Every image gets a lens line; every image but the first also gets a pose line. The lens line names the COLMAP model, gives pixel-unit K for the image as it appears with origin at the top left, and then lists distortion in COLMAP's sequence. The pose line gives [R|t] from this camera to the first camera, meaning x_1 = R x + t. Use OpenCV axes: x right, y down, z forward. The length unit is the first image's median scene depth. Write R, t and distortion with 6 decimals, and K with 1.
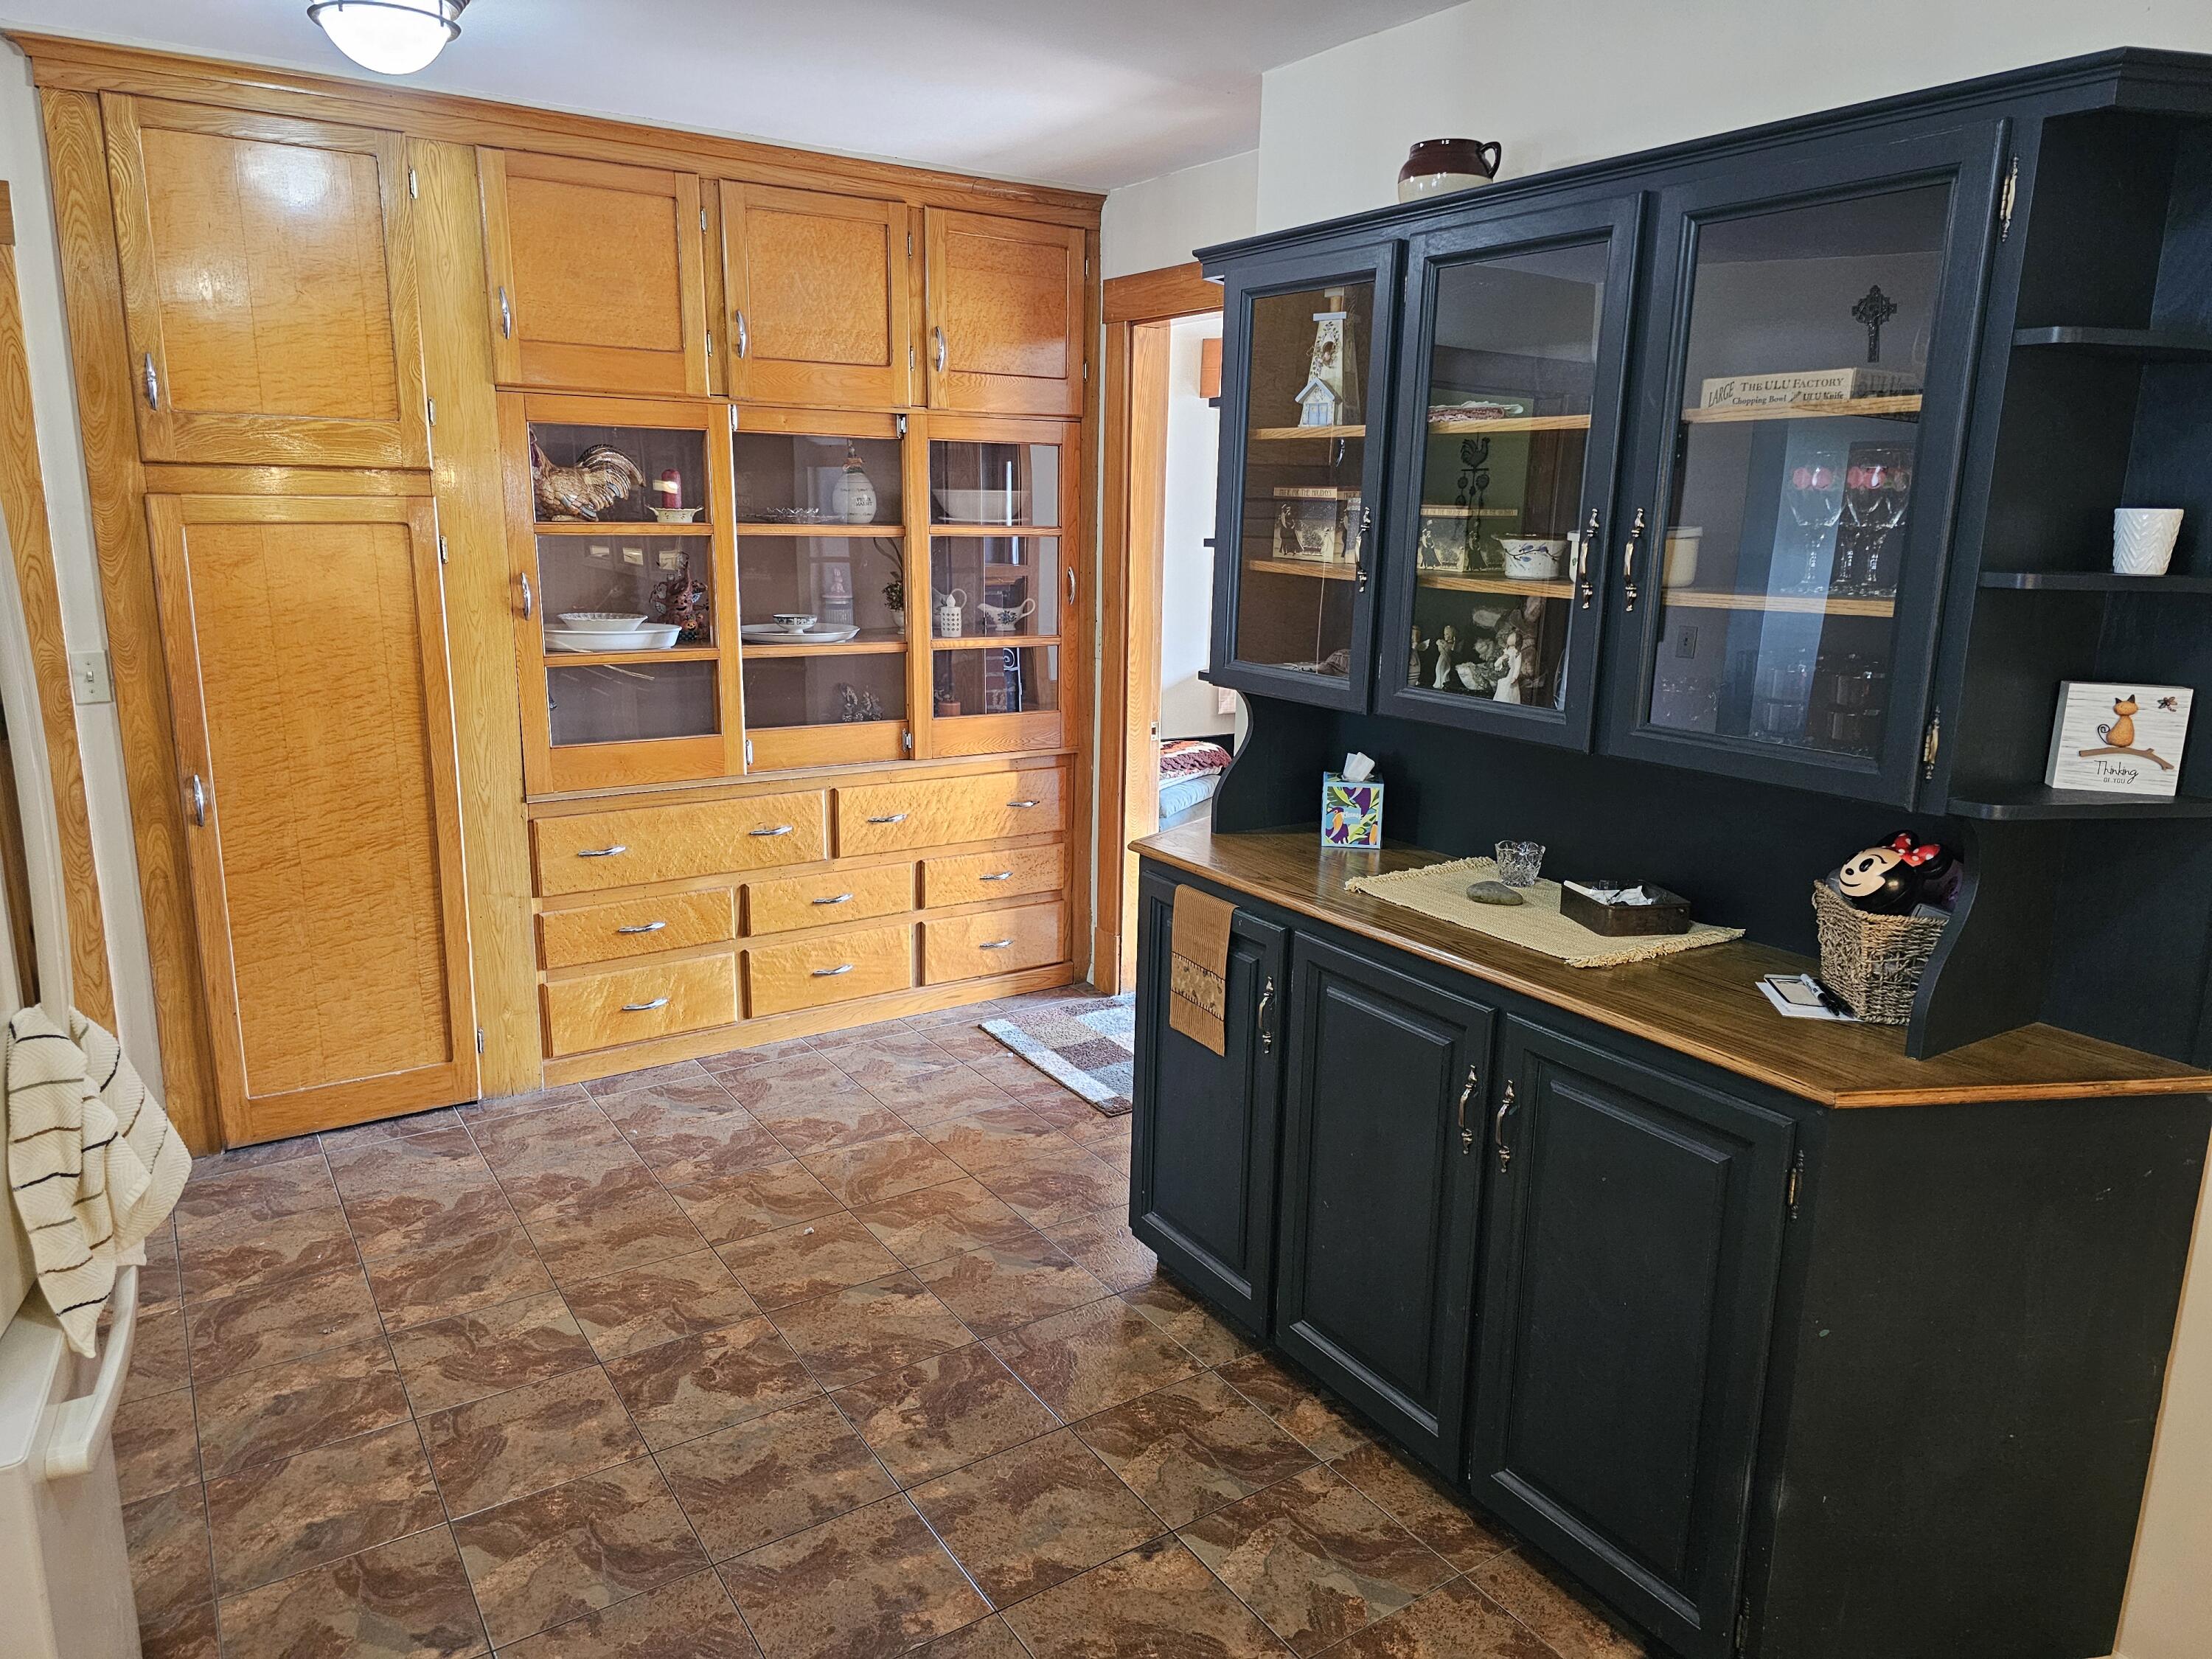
lens RADIAL K [[1490.9, 0, 1118.5], [0, 1490.9, 819.5], [0, 0, 1]] dist [0.073211, -0.057444]
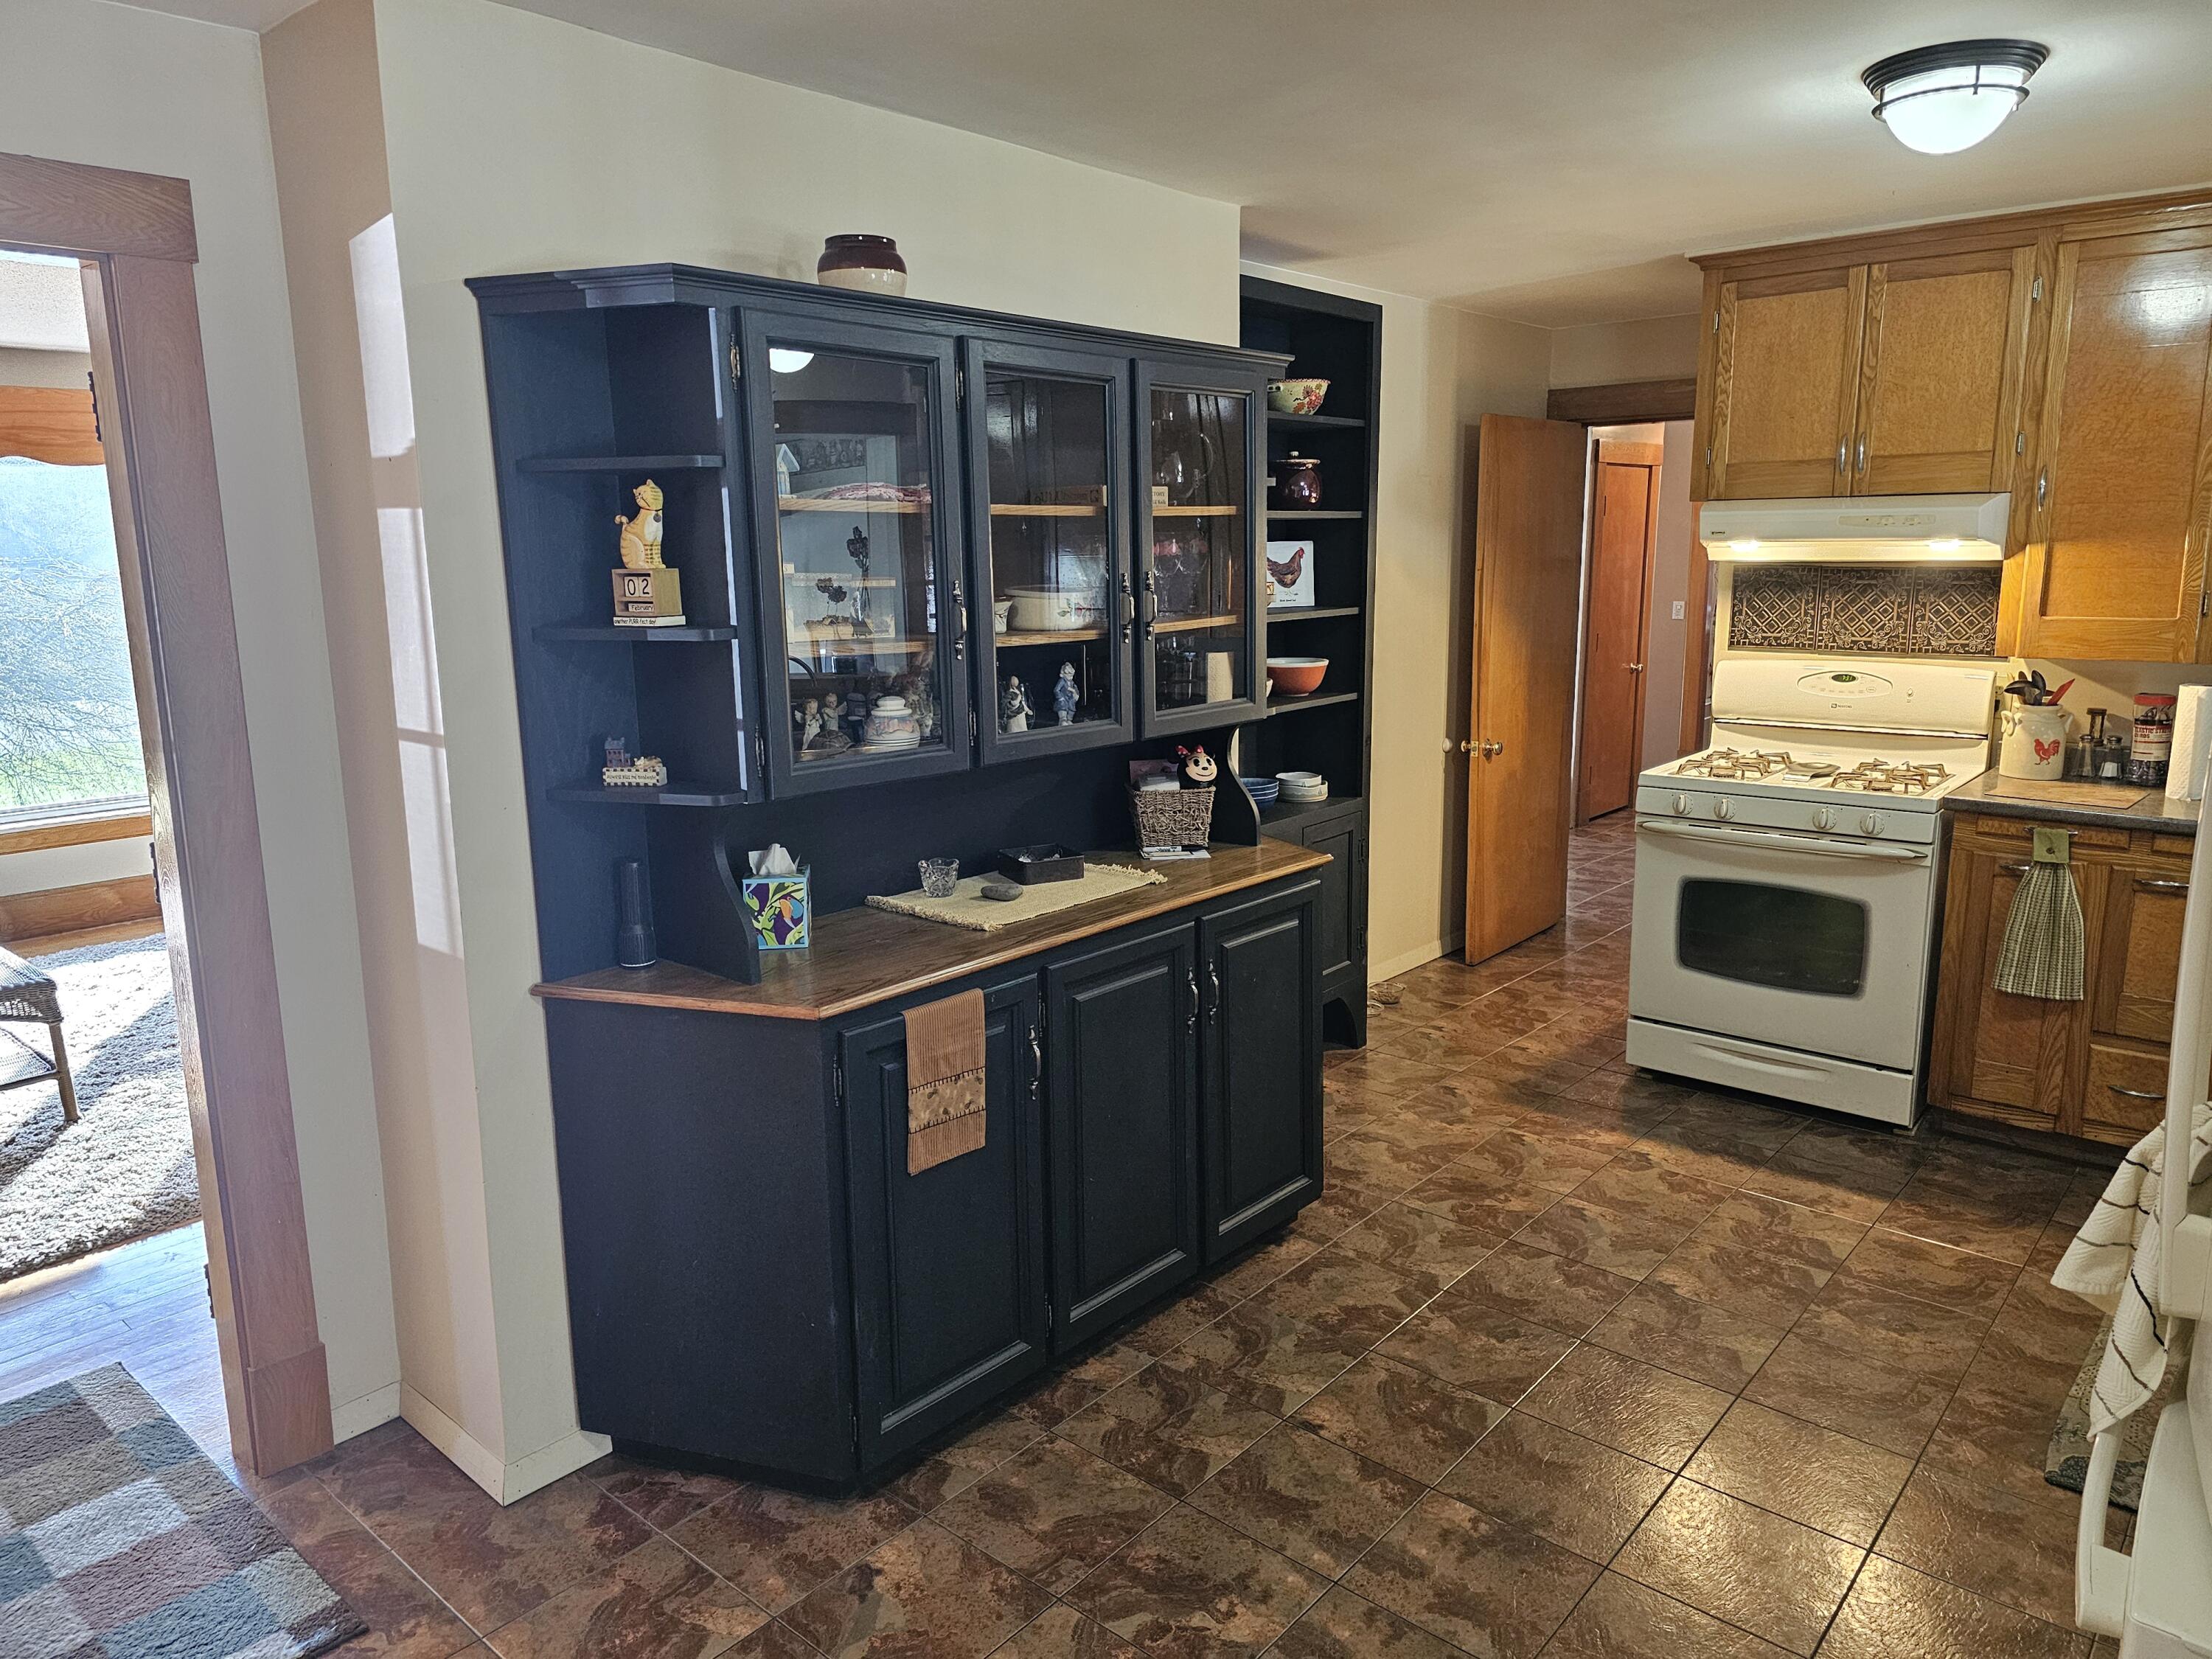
lens RADIAL K [[1490.9, 0, 1108.4], [0, 1490.9, 839.0], [0, 0, 1]] dist [0.073211, -0.057444]
pose [[-0.271087, -0.199787, 0.941593, -0.926612], [0.215369, 0.940832, 0.261631, -0.297825], [-0.938151, 0.273715, -0.212019, 1.206092]]
